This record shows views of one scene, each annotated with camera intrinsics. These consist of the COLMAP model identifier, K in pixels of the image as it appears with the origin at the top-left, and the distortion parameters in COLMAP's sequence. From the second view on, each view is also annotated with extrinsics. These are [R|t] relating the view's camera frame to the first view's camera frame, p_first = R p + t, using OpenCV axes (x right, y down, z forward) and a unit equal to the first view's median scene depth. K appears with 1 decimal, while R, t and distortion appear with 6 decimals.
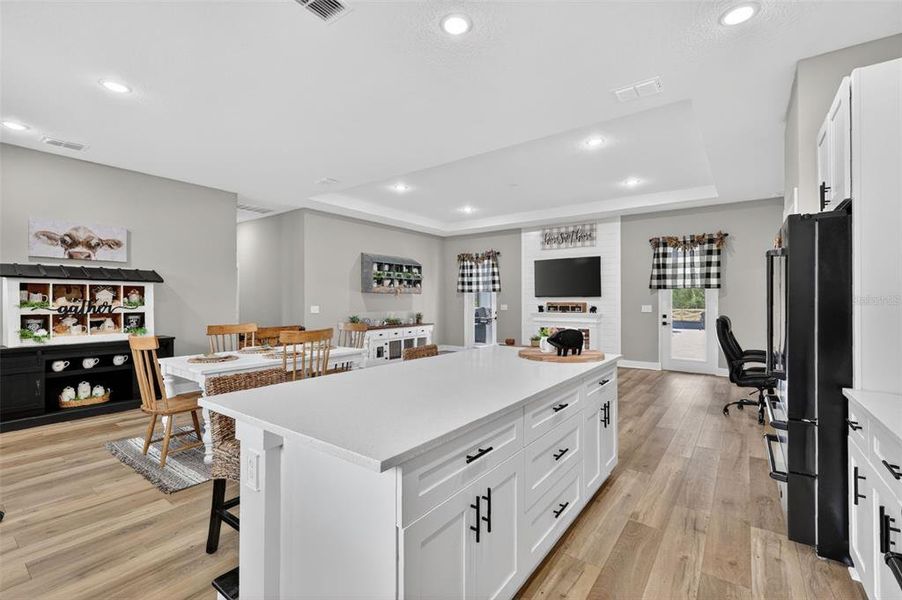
lens RADIAL K [[394.6, 0, 453.0], [0, 394.6, 297.6], [0, 0, 1]] dist [0.001004, 0.000147]
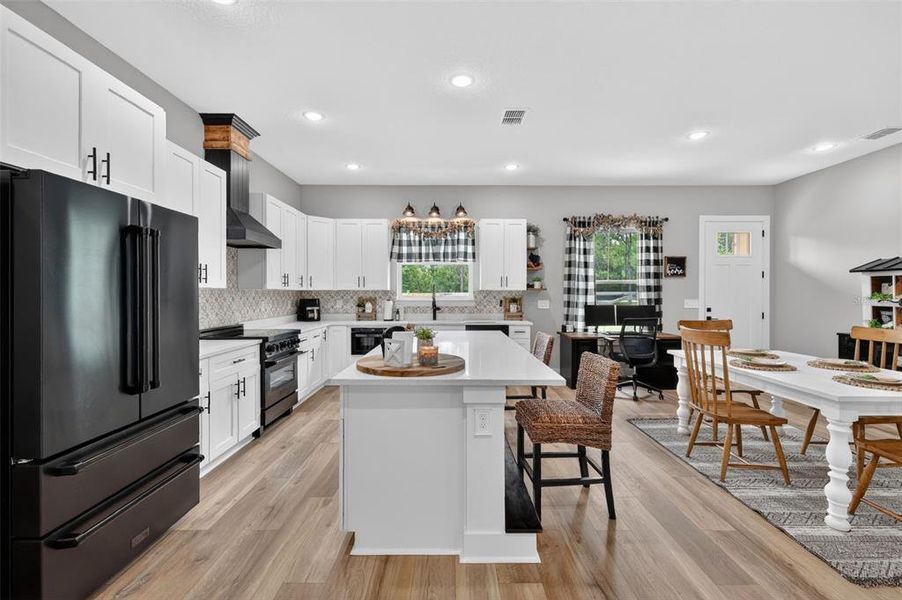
lens RADIAL K [[391.4, 0, 450.4], [0, 391.4, 291.6], [0, 0, 1]] dist [0.001421, -0.000276]
pose [[-0.803846, -0.002368, -0.594833, 0.259645], [0.004179, 0.999945, -0.009628, 0.005232], [0.594823, -0.010225, -0.803792, 0.647752]]
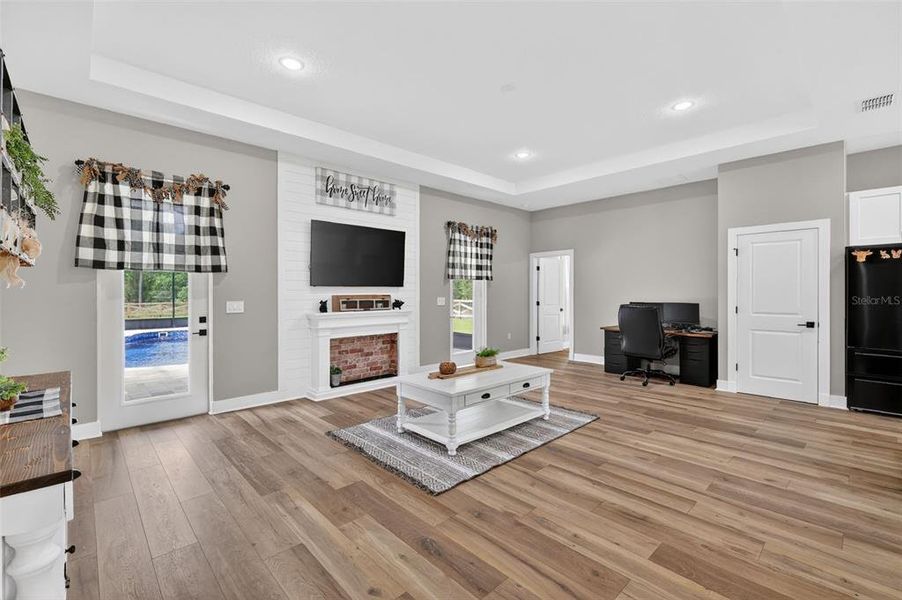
lens RADIAL K [[392.7, 0, 451.1], [0, 392.7, 294.3], [0, 0, 1]] dist [0.001607, 0.000018]
pose [[0.178006, -0.005212, 0.984016, -0.356754], [-0.004153, 0.999973, 0.006048, 0.007521], [-0.984021, -0.005163, 0.177979, 0.837303]]
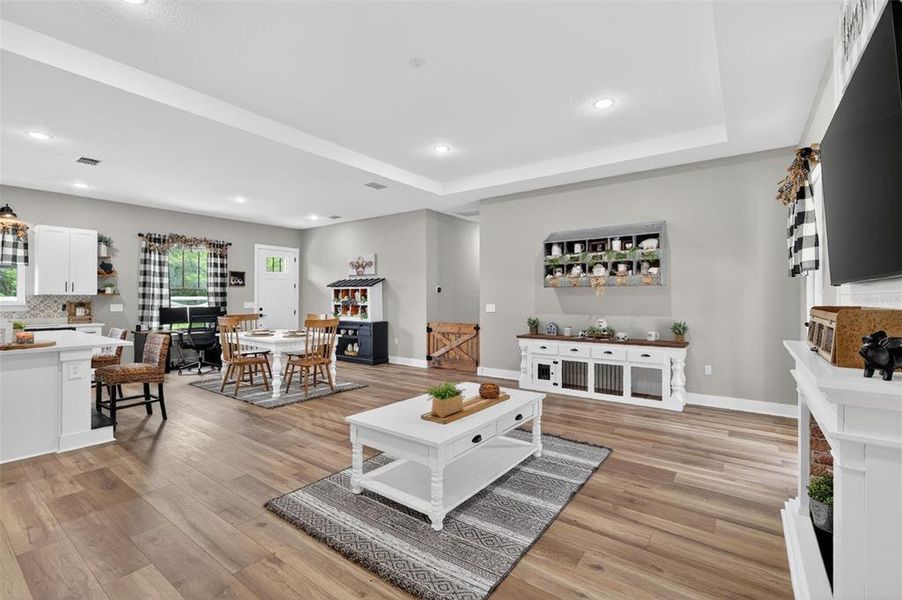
lens RADIAL K [[400.8, 0, 453.3], [0, 400.8, 297.8], [0, 0, 1]] dist [-0.000447, -0.000049]
pose [[0.002907, 0.000162, -0.999996, 0.555956], [0.006390, 0.999980, 0.000181, 0.006203], [0.999975, -0.006391, 0.002906, 0.891056]]
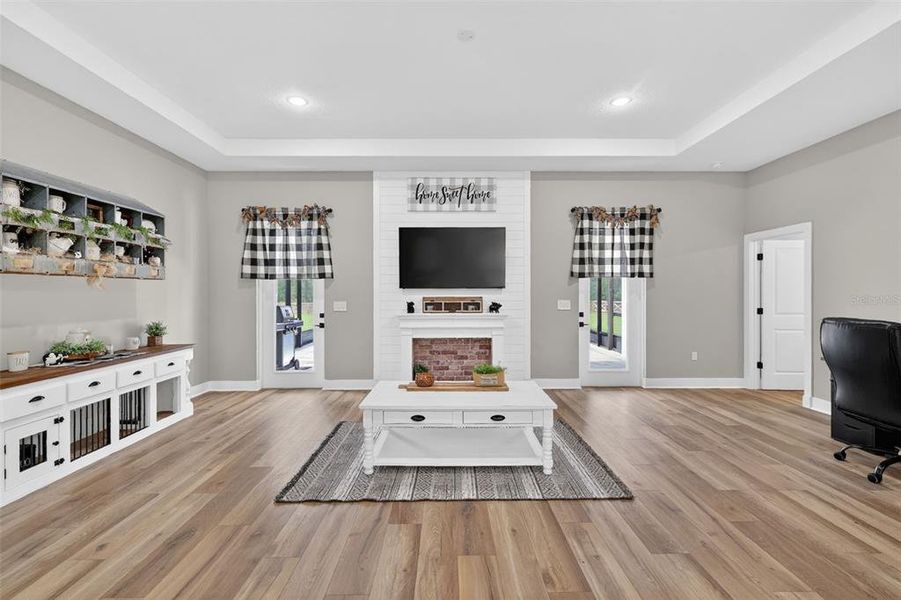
lens RADIAL K [[394.5, 0, 450.5], [0, 394.5, 295.1], [0, 0, 1]] dist [0.003501, 0.000643]
pose [[0.799709, -0.004879, 0.600368, -0.110362], [-0.000348, 0.999963, 0.008590, 0.004583], [-0.600387, -0.007078, 0.799678, 0.555595]]
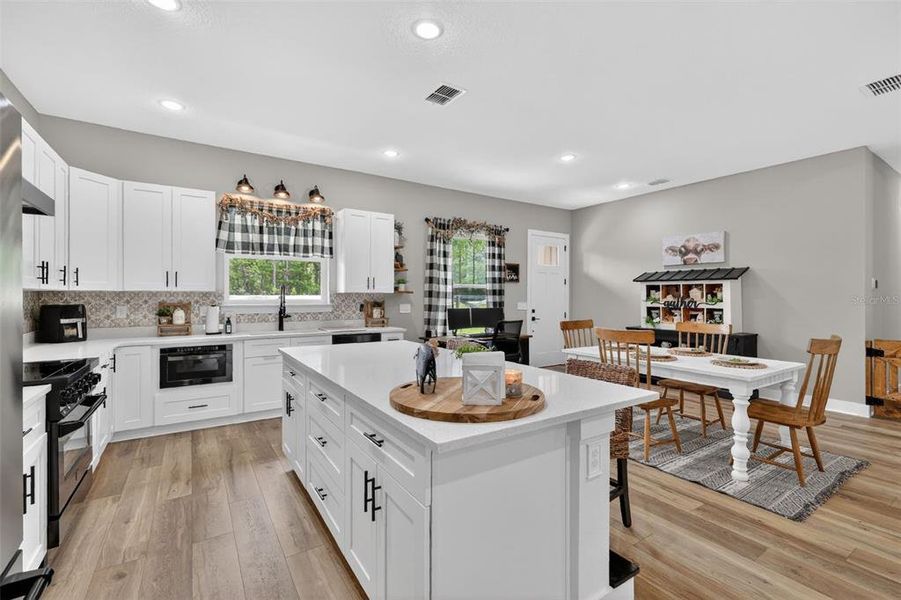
lens RADIAL K [[397.4, 0, 450.2], [0, 397.4, 295.5], [0, 0, 1]] dist [-0.001905, -0.000246]
pose [[-0.347765, -0.002844, -0.937578, 0.309383], [0.003427, 0.999985, -0.004304, 0.003187], [0.937576, -0.004710, -0.347750, 0.455548]]
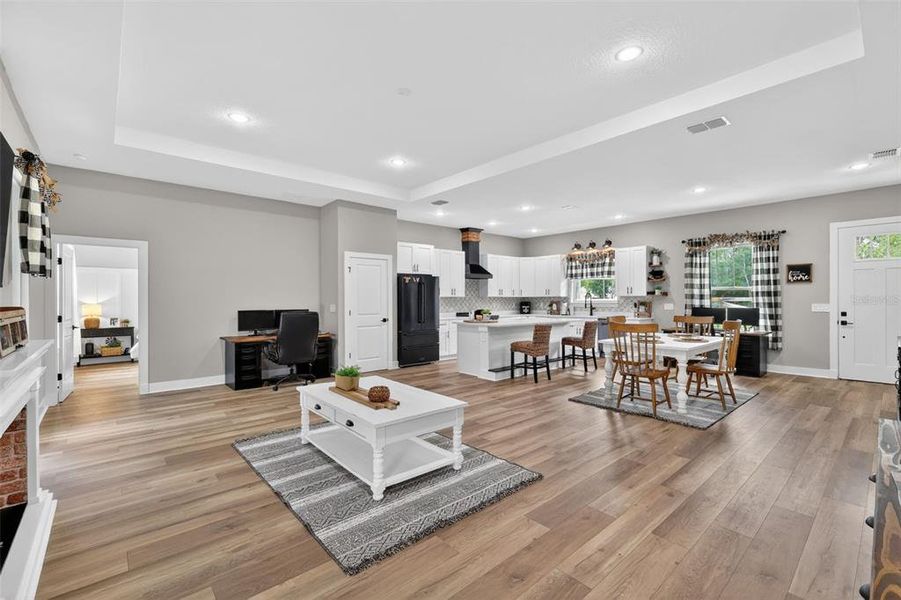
lens RADIAL K [[391.8, 0, 452.0], [0, 391.8, 297.6], [0, 0, 1]] dist [0.000398, -0.000139]
pose [[-0.977449, 0.002945, 0.211149, -0.023320], [0.000940, 0.999954, -0.009594, 0.009854], [-0.211168, -0.009179, -0.977407, 1.306539]]
